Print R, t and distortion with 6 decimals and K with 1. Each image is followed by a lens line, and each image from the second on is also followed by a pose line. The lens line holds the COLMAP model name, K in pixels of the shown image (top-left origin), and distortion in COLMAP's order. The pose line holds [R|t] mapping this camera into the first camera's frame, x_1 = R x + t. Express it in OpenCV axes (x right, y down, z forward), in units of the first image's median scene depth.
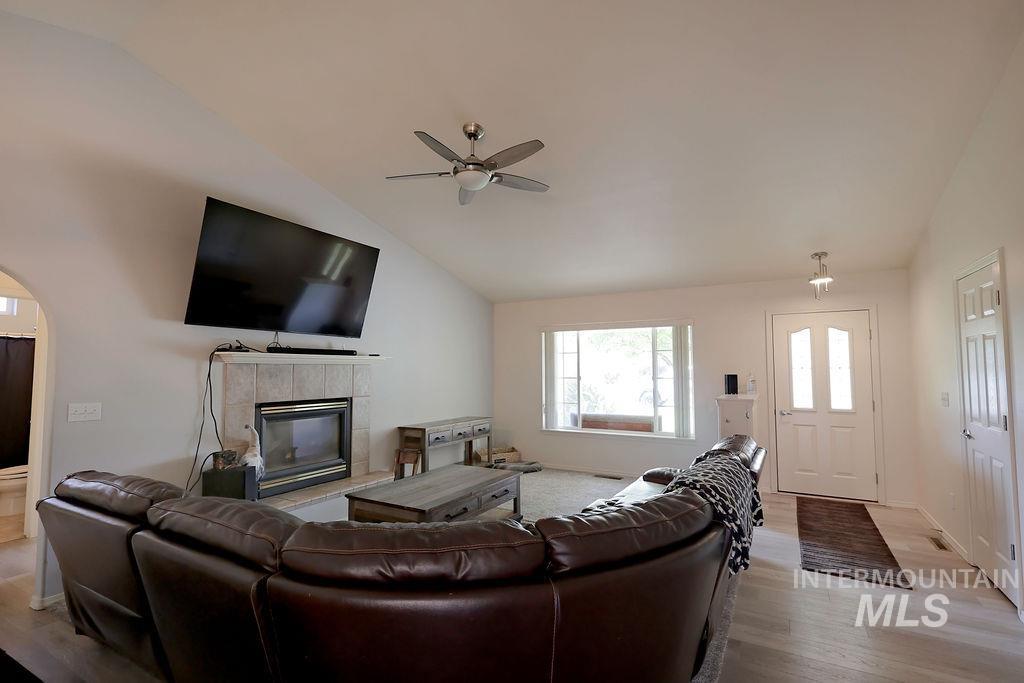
lens RADIAL K [[468.3, 0, 511.6], [0, 468.3, 347.0], [0, 0, 1]] dist [0.001591, 0.000020]
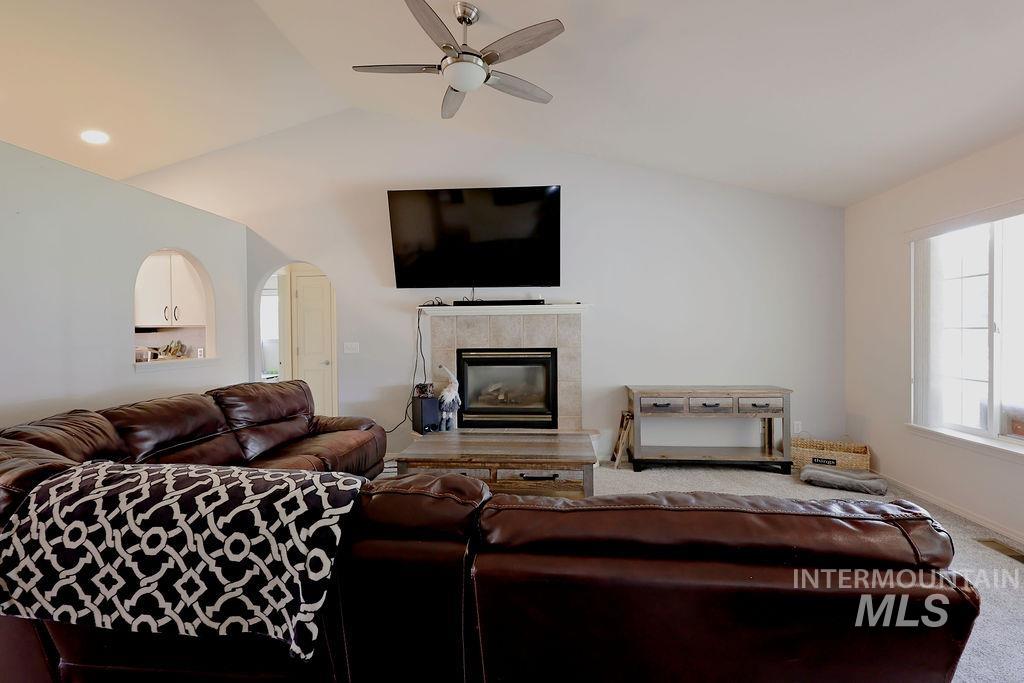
lens RADIAL K [[468.3, 0, 511.5], [0, 468.3, 335.9], [0, 0, 1]] dist [0.001591, 0.000020]
pose [[0.430679, 0.005775, -0.902486, 0.539530], [0.052933, 0.998096, 0.031647, 0.050909], [0.900951, -0.061401, 0.429554, 0.551153]]
